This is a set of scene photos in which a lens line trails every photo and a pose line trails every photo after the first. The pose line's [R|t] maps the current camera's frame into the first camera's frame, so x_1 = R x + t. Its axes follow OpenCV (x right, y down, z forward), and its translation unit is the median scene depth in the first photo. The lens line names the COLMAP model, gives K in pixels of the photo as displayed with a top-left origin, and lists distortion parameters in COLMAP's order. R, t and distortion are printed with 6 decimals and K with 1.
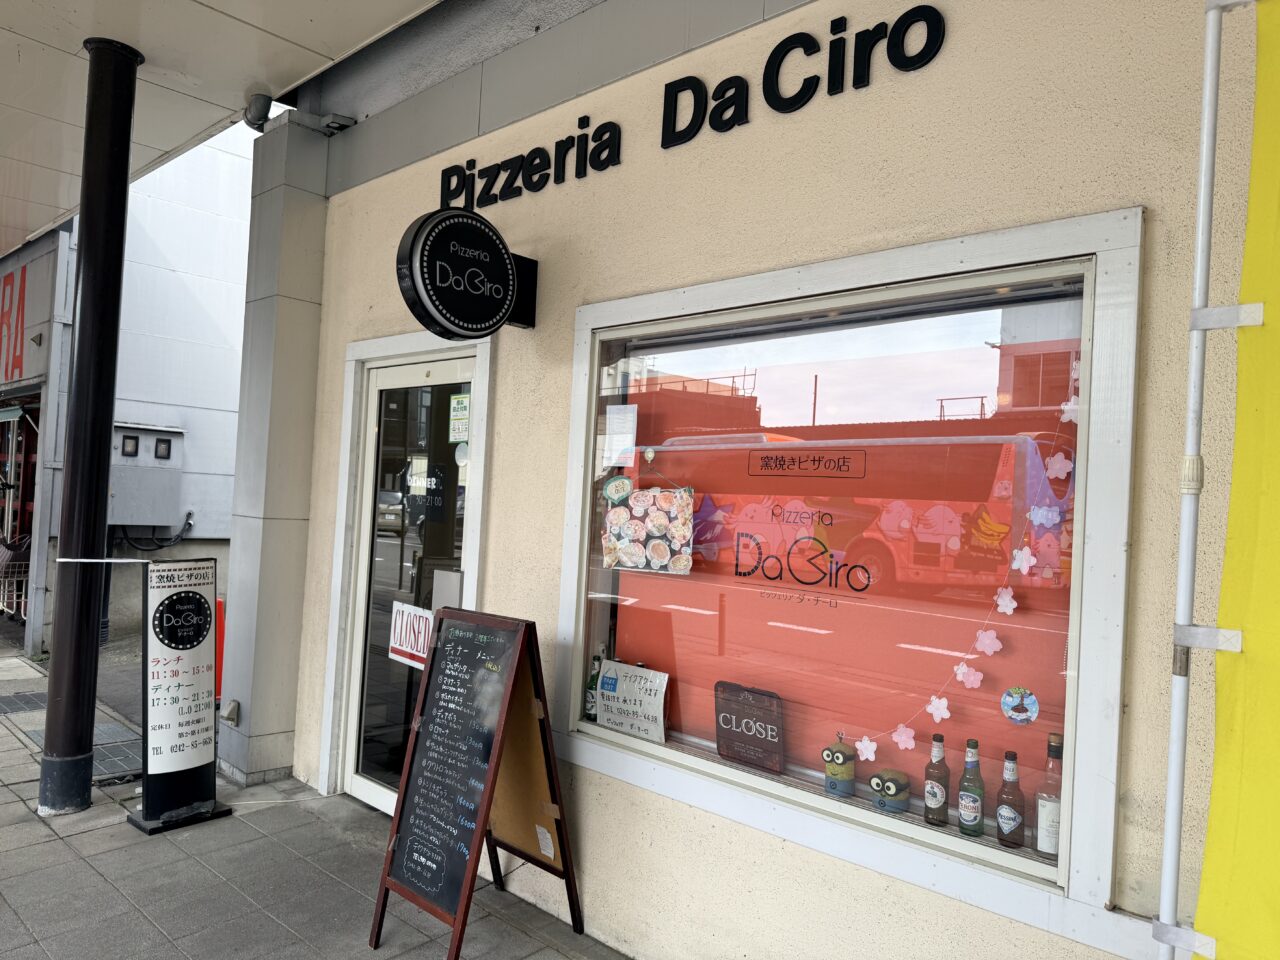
lens RADIAL K [[872.6, 0, 641.7], [0, 872.6, 492.0], [0, 0, 1]] dist [0.000243, -0.019775]
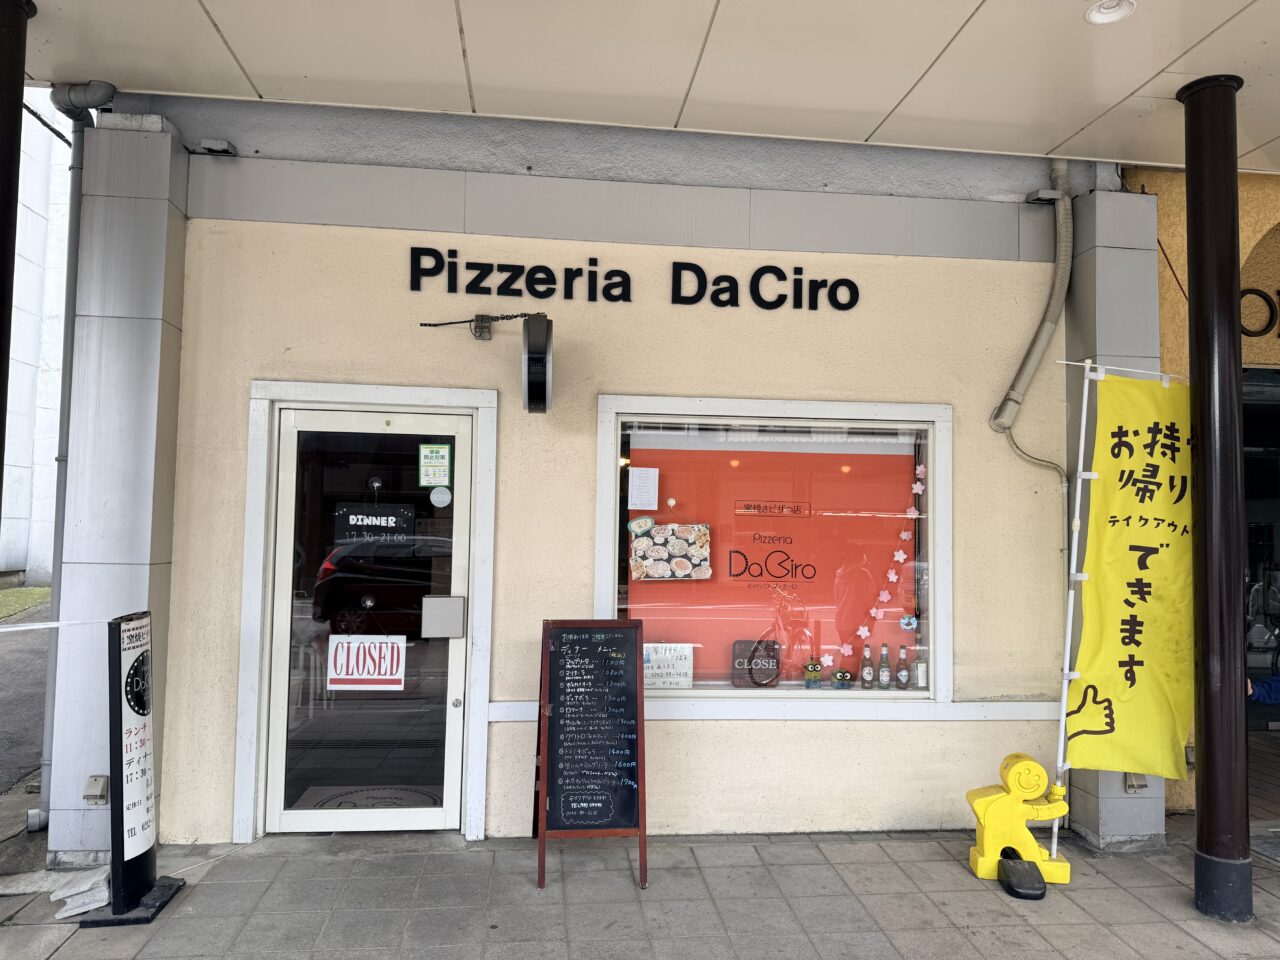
lens RADIAL K [[872.6, 0, 638.8], [0, 872.6, 477.1], [0, 0, 1]] dist [0.000243, -0.019775]
pose [[0.668928, 0.005282, 0.743308, -1.157214], [0.006400, 0.999897, -0.012865, -0.067636], [-0.743299, 0.013363, 0.668825, 0.020264]]
